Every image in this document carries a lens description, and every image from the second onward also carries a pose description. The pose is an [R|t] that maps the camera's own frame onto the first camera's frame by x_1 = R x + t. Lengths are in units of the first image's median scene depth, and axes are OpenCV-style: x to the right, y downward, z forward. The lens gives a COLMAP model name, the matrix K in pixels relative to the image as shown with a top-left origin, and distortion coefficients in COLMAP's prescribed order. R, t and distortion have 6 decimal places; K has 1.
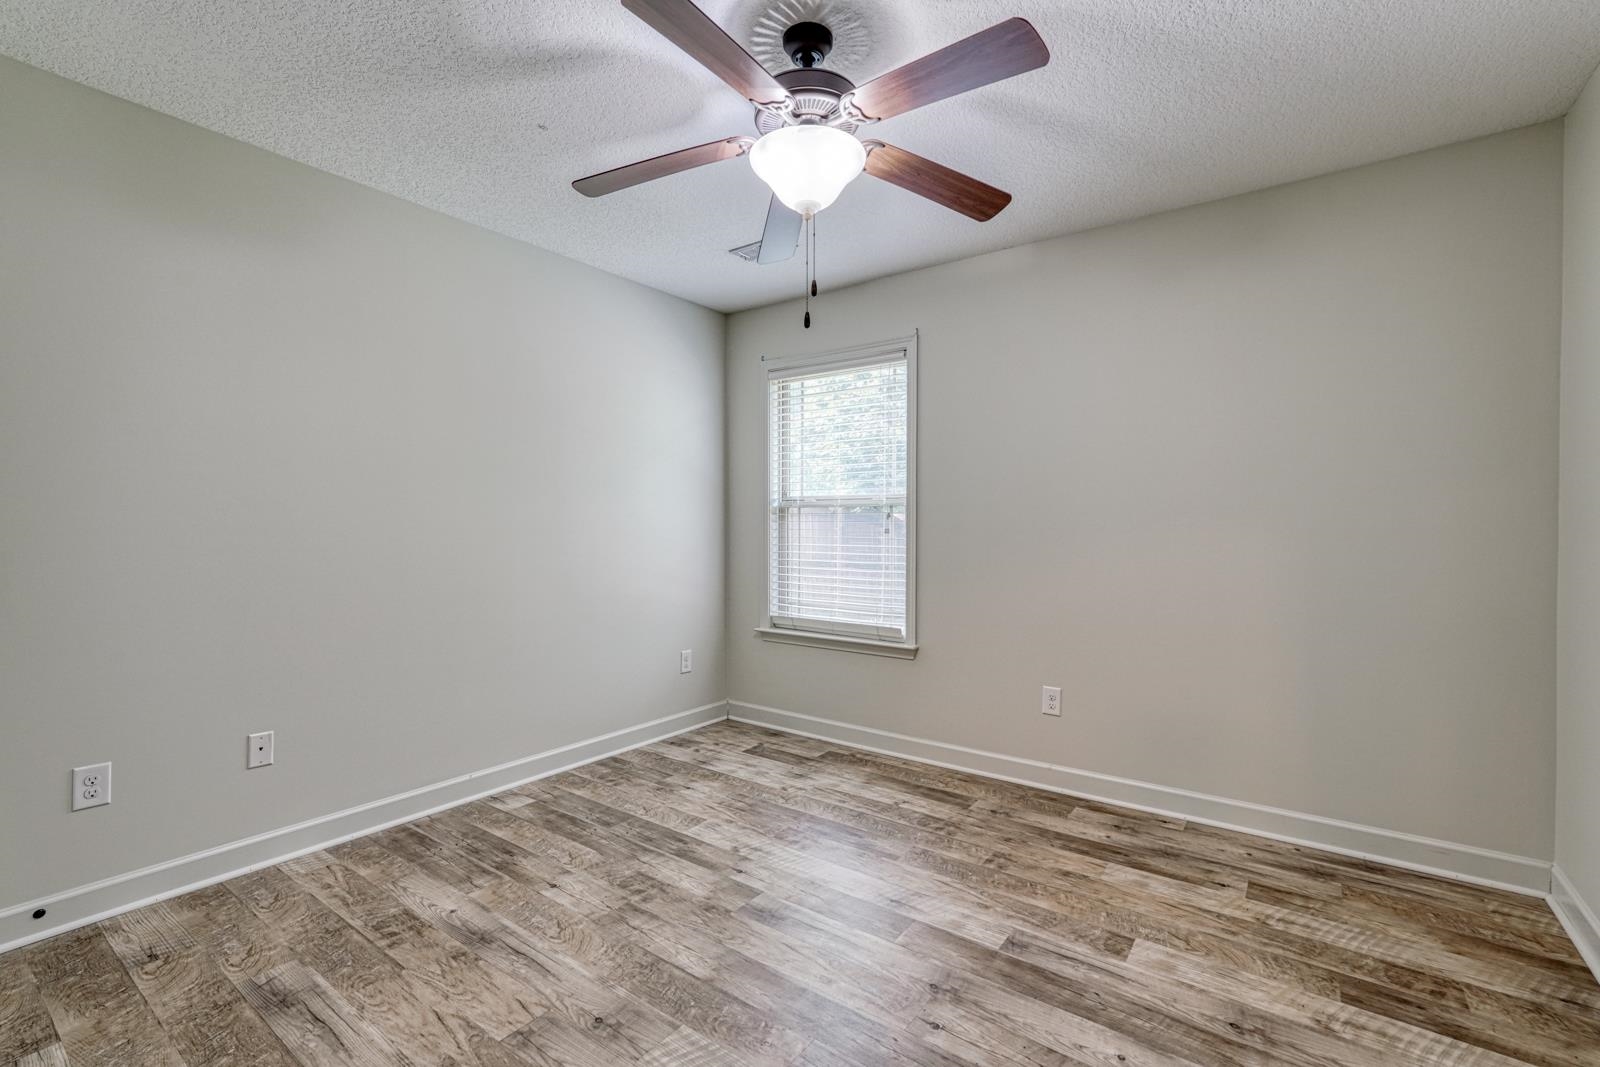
lens RADIAL K [[701.1, 0, 798.6], [0, 701.1, 526.6], [0, 0, 1]] dist [-0.016943, 0.008058]
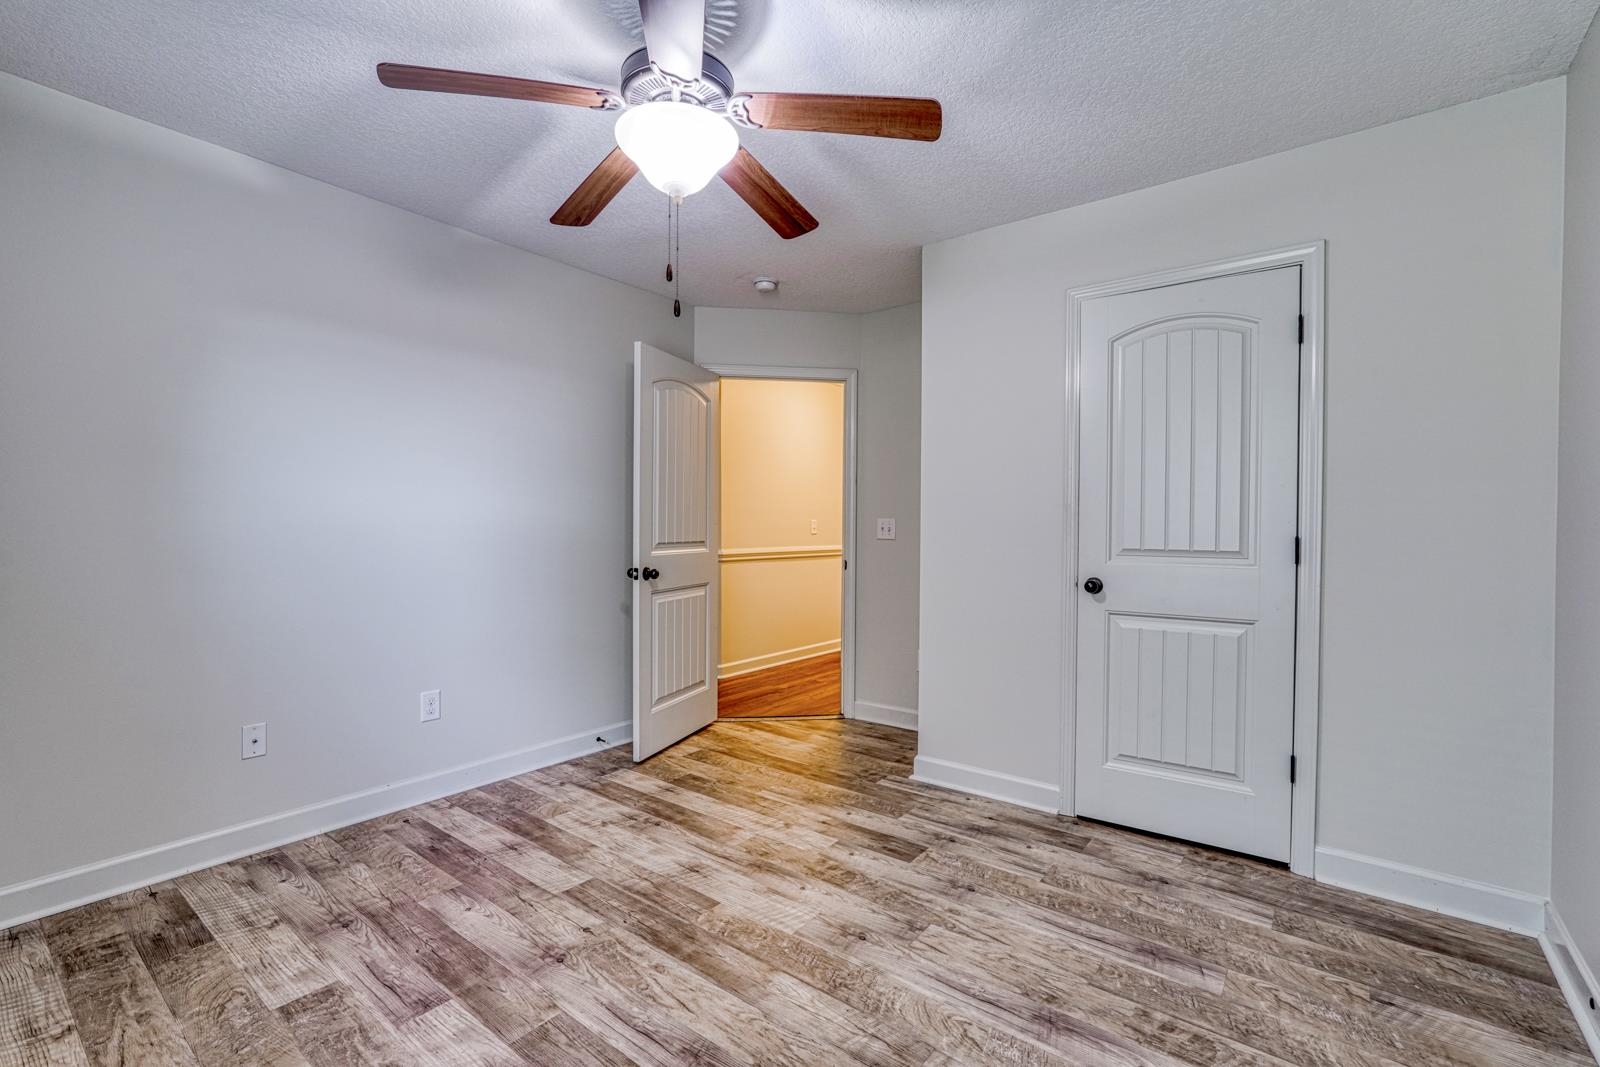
lens RADIAL K [[701.1, 0, 801.9], [0, 701.1, 532.5], [0, 0, 1]] dist [-0.016943, 0.008058]
pose [[-0.999741, -0.008856, 0.020962, -0.141212], [-0.008620, 0.999899, 0.011332, -0.001481], [-0.021061, 0.011149, -0.999716, 1.534552]]
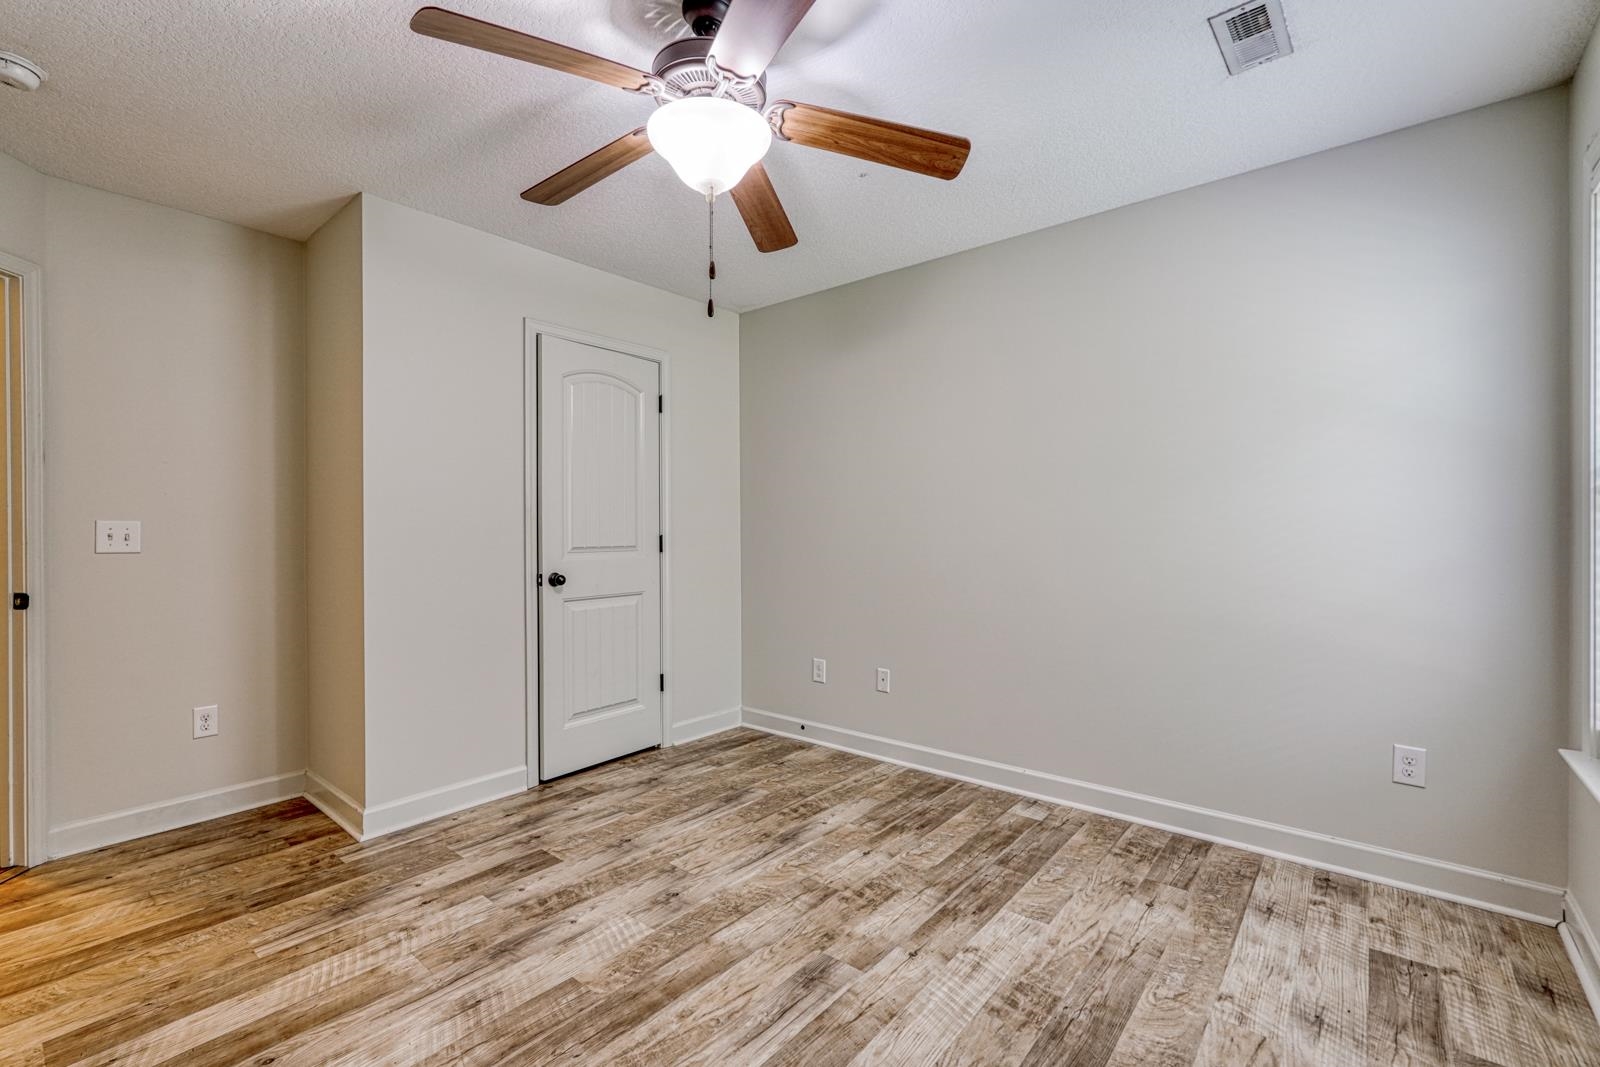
lens RADIAL K [[701.1, 0, 792.1], [0, 701.1, 522.8], [0, 0, 1]] dist [-0.016943, 0.008058]
pose [[-0.066483, -0.012647, -0.997707, 0.738634], [0.004018, 0.999908, -0.012942, 0.004999], [0.997779, -0.004869, -0.066426, 0.921819]]
